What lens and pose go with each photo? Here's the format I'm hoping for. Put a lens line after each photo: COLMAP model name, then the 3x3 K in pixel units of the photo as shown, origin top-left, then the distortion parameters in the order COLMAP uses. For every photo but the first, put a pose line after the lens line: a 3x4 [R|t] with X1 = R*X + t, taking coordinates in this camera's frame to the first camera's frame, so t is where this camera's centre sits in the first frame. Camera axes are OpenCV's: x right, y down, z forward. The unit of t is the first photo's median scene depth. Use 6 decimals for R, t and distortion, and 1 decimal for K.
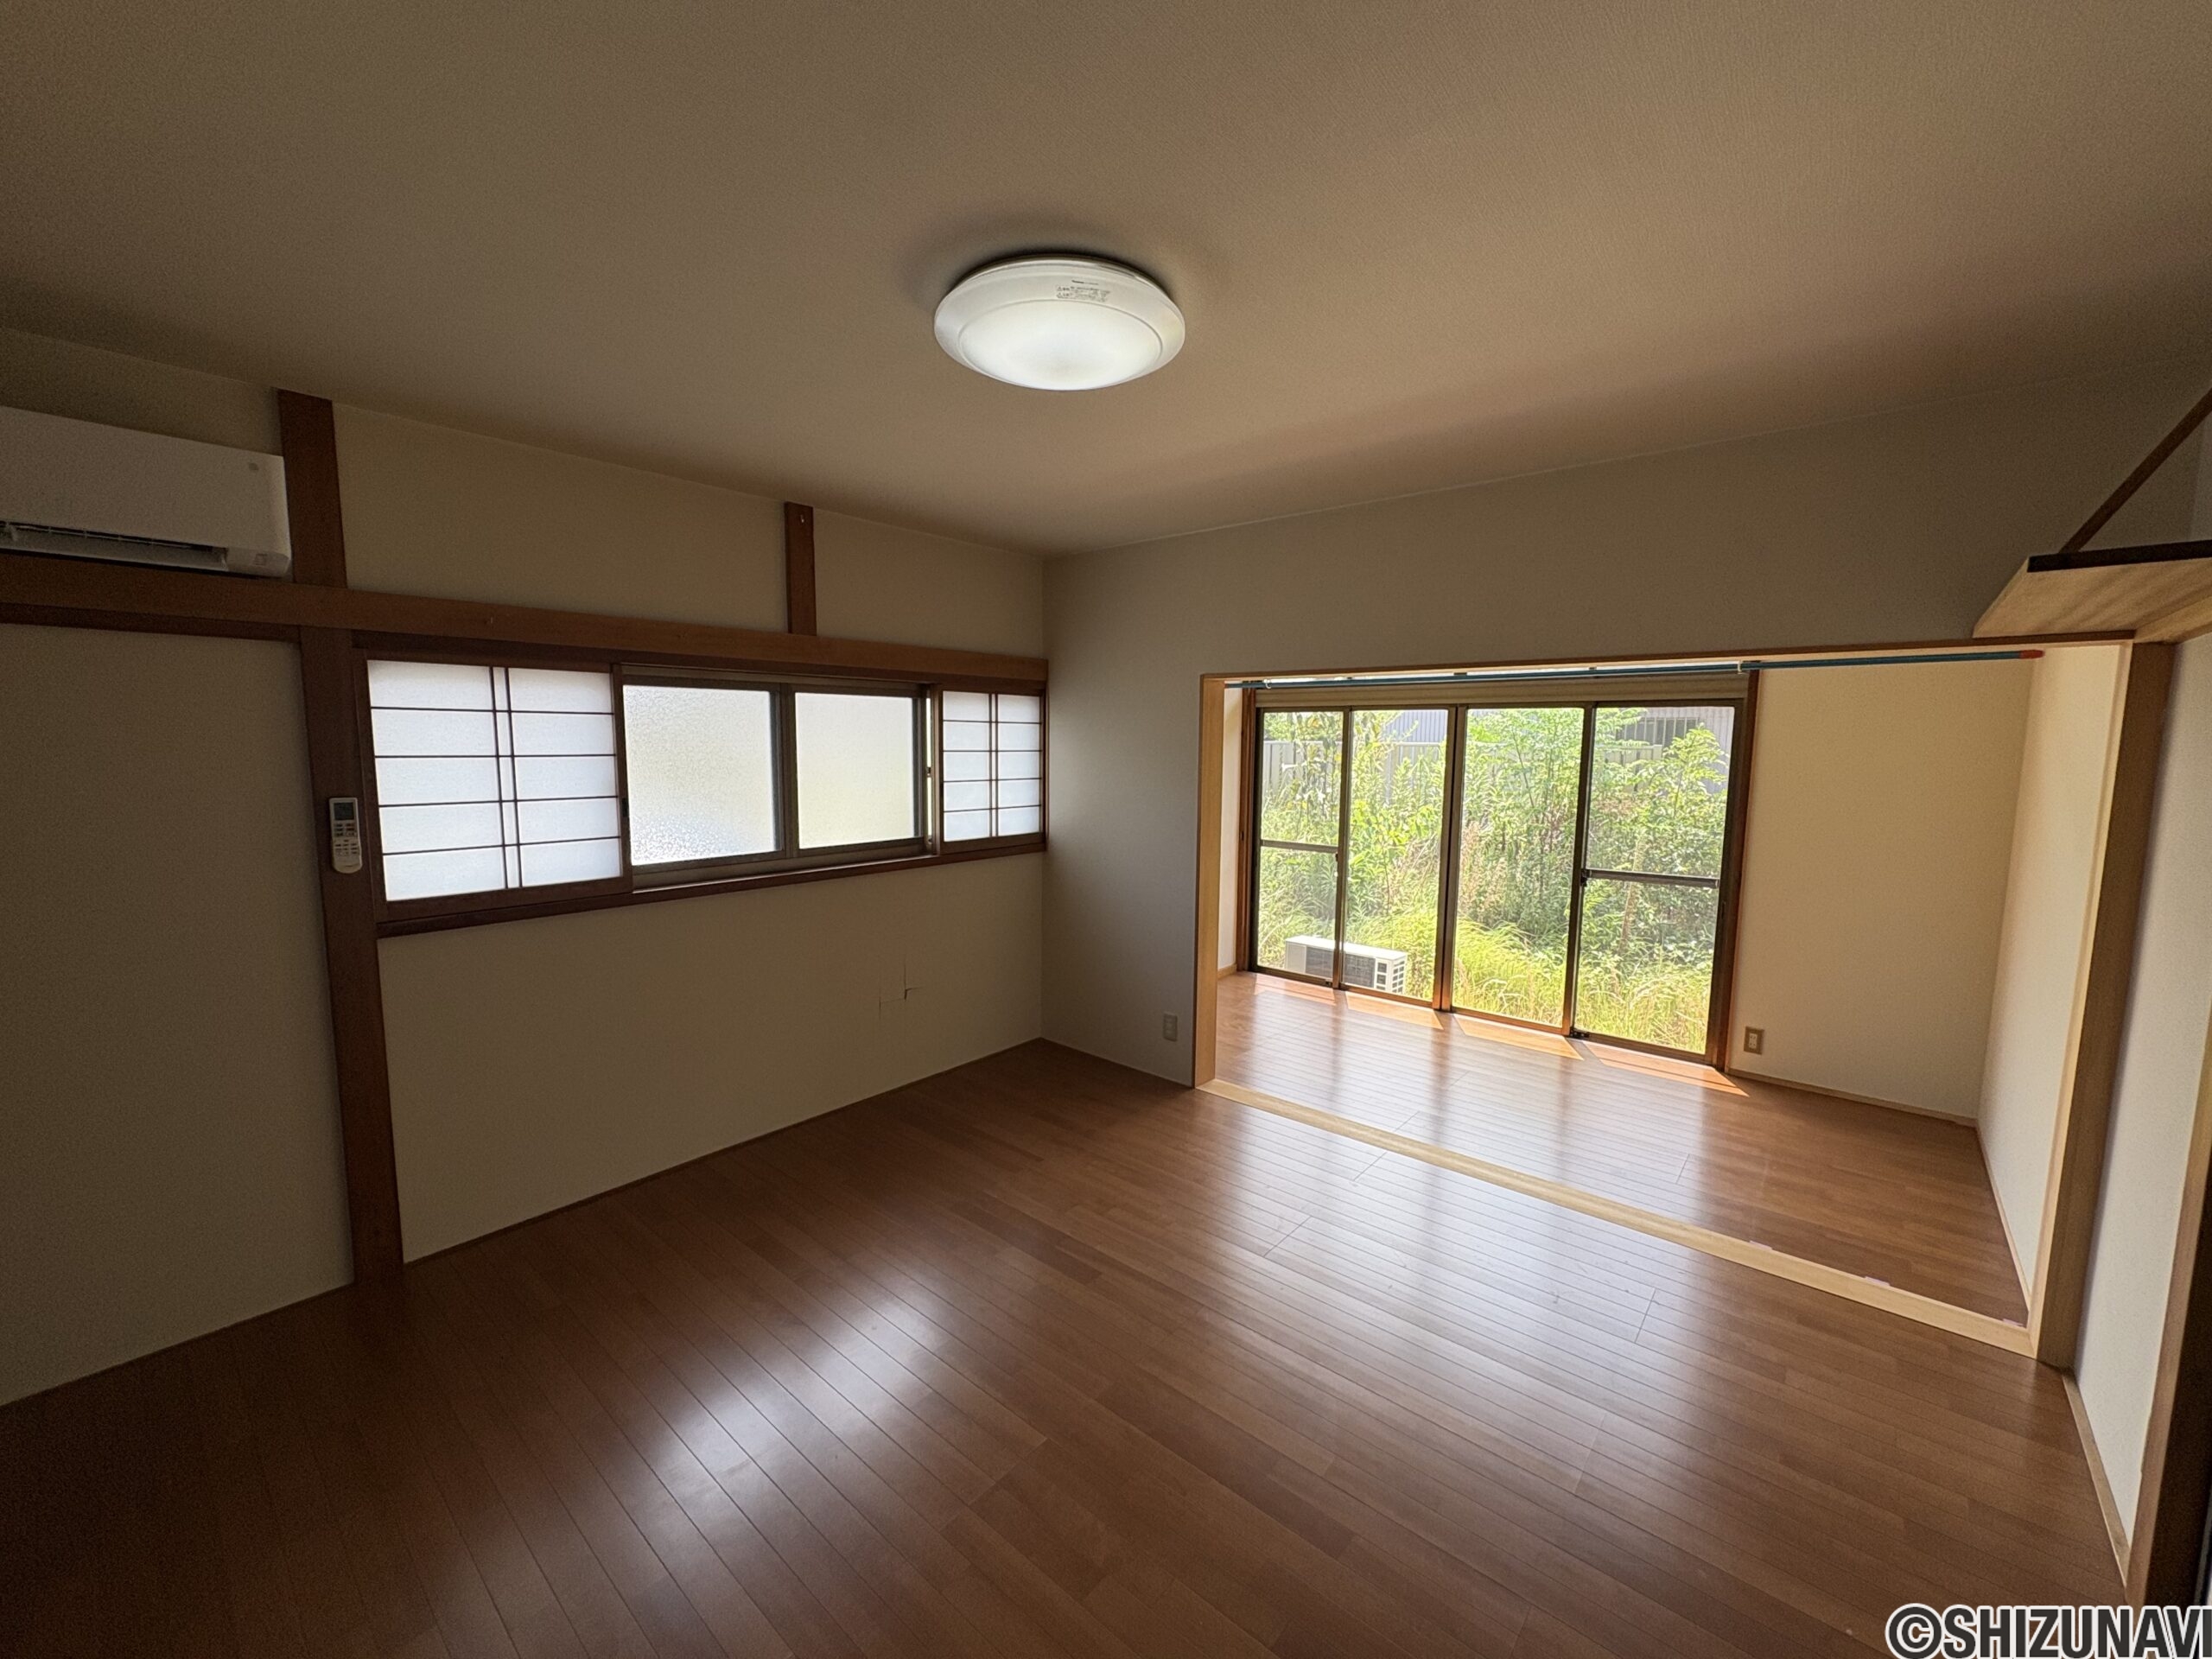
lens RADIAL K [[882.7, 0, 1102.4], [0, 882.7, 801.4], [0, 0, 1]] dist [-0.001012, -0.000031]
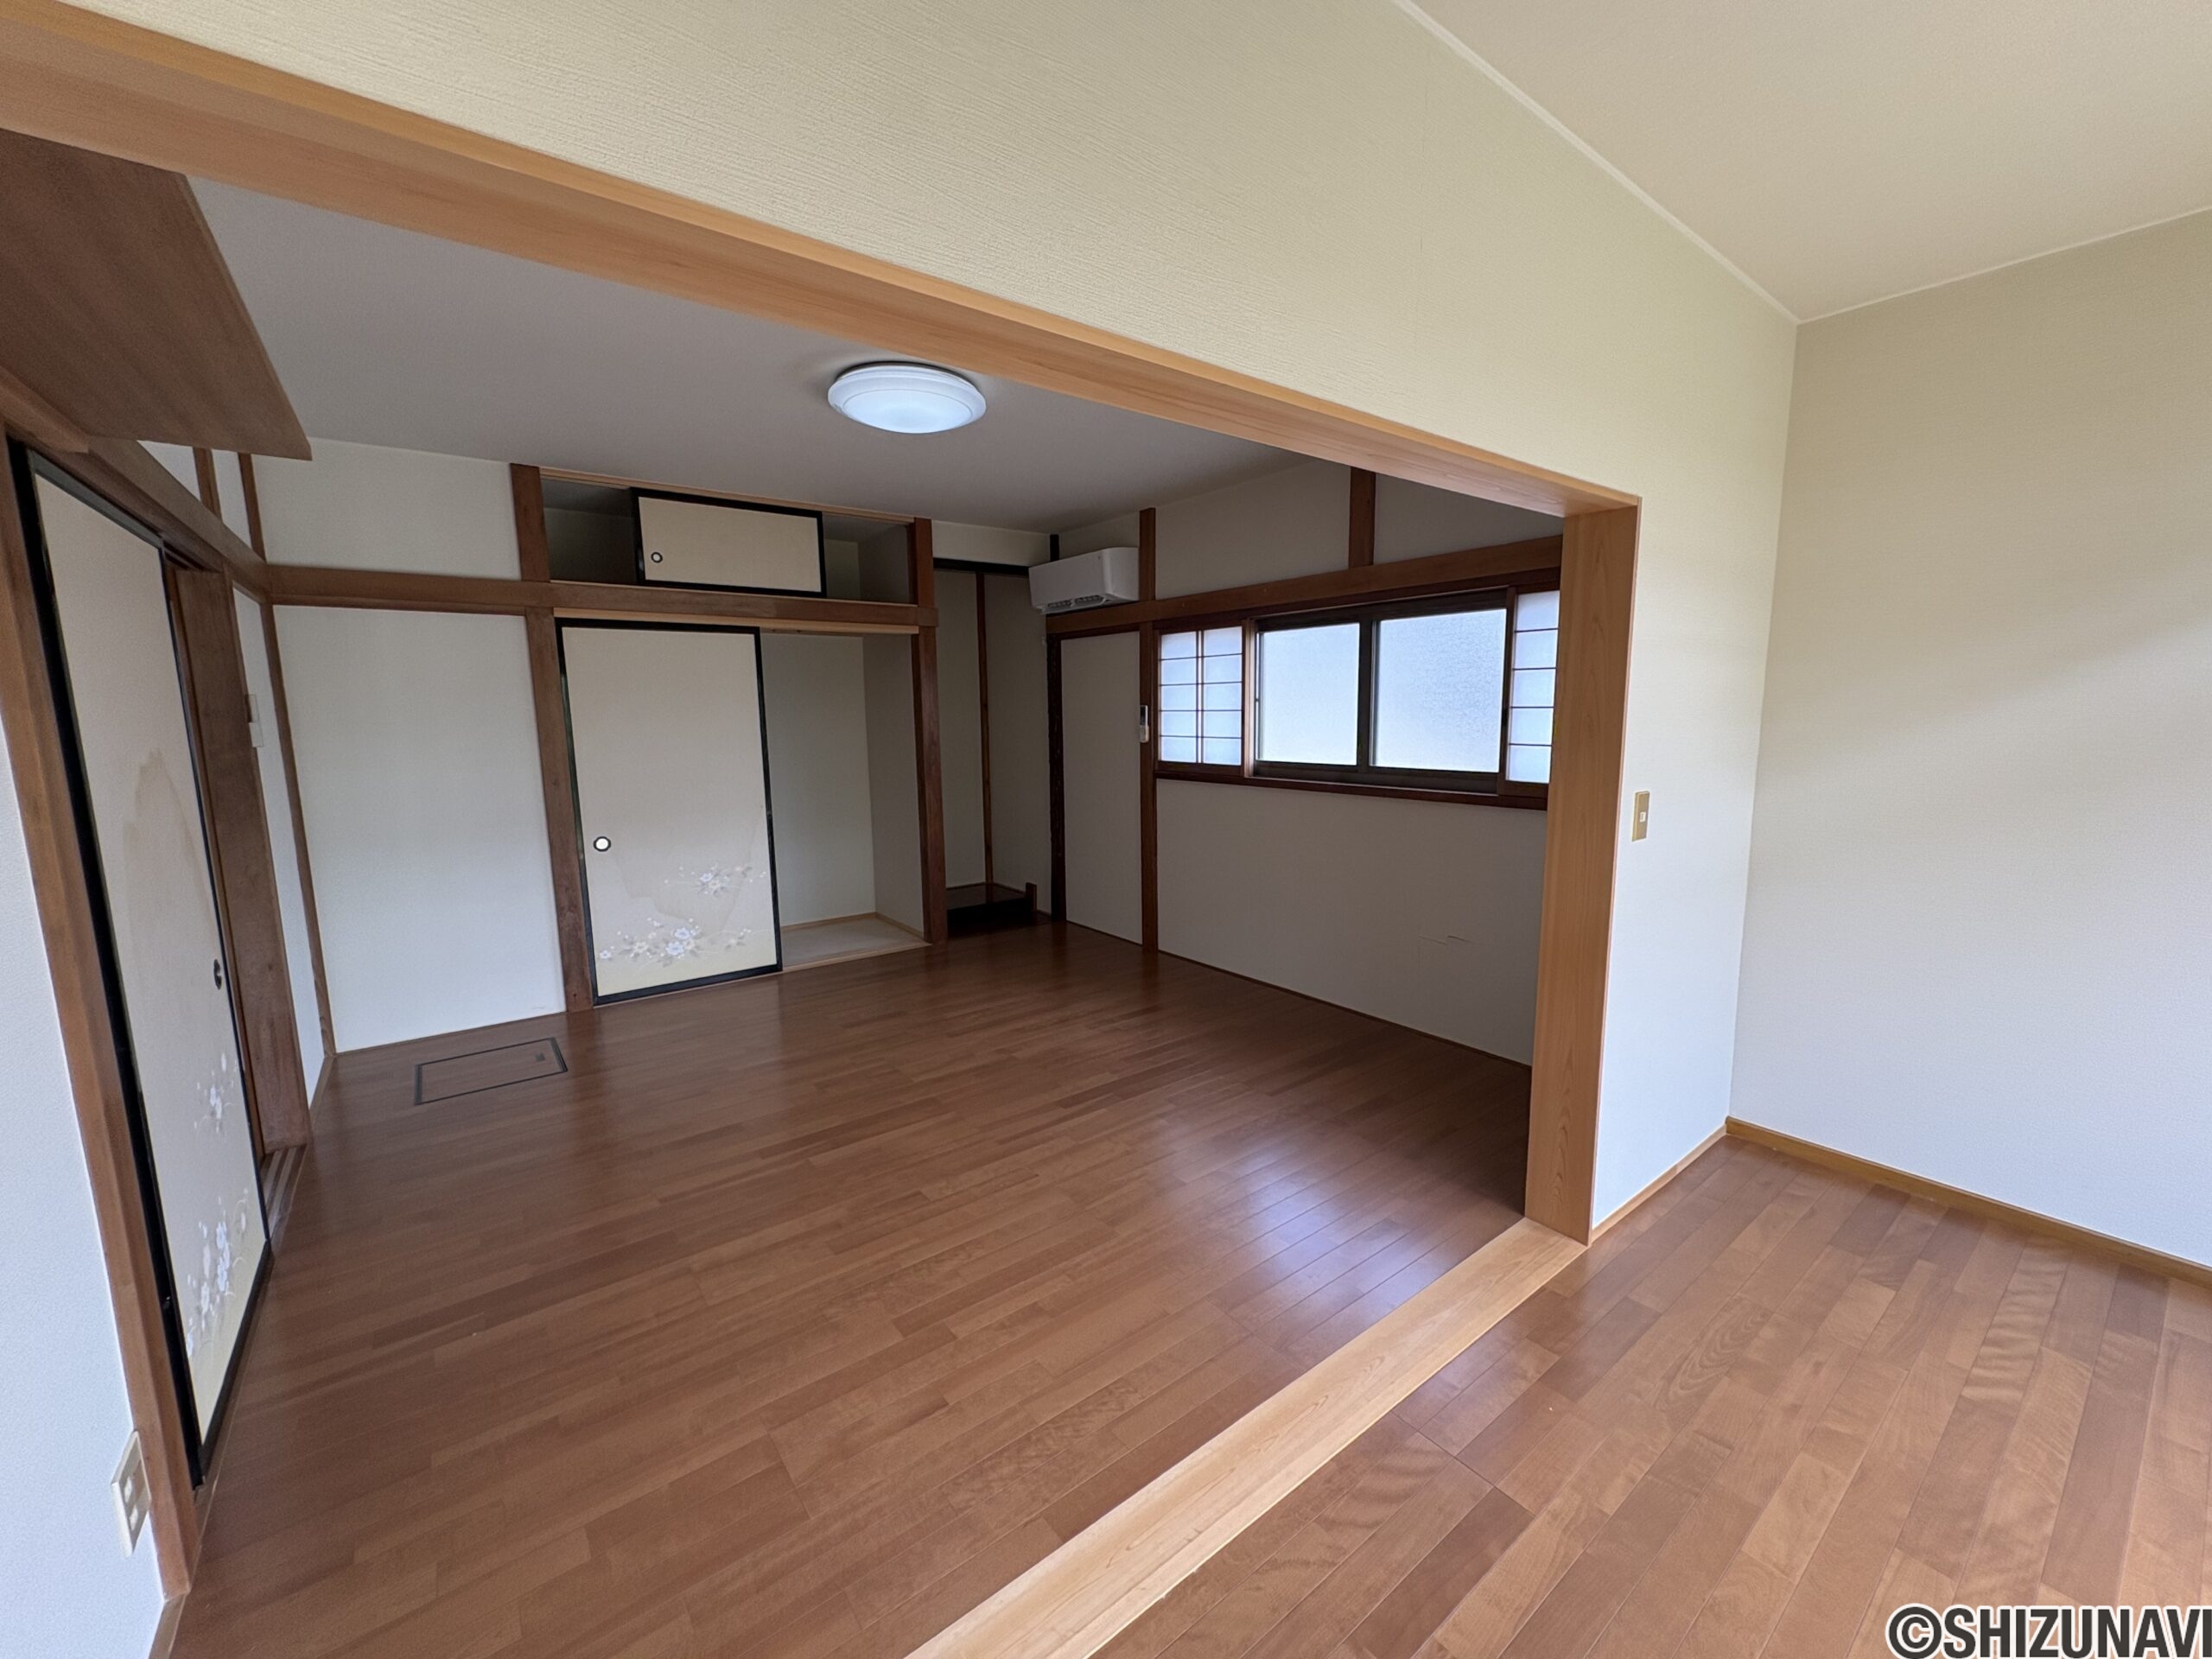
lens RADIAL K [[880.1, 0, 1106.0], [0, 880.1, 829.5], [0, 0, 1]] dist [-0.002150, 0.000212]
pose [[-0.200176, 0.172006, -0.964543, 0.987107], [-0.016892, 0.983717, 0.178931, -0.073420], [0.979614, 0.052111, -0.194011, 1.117330]]
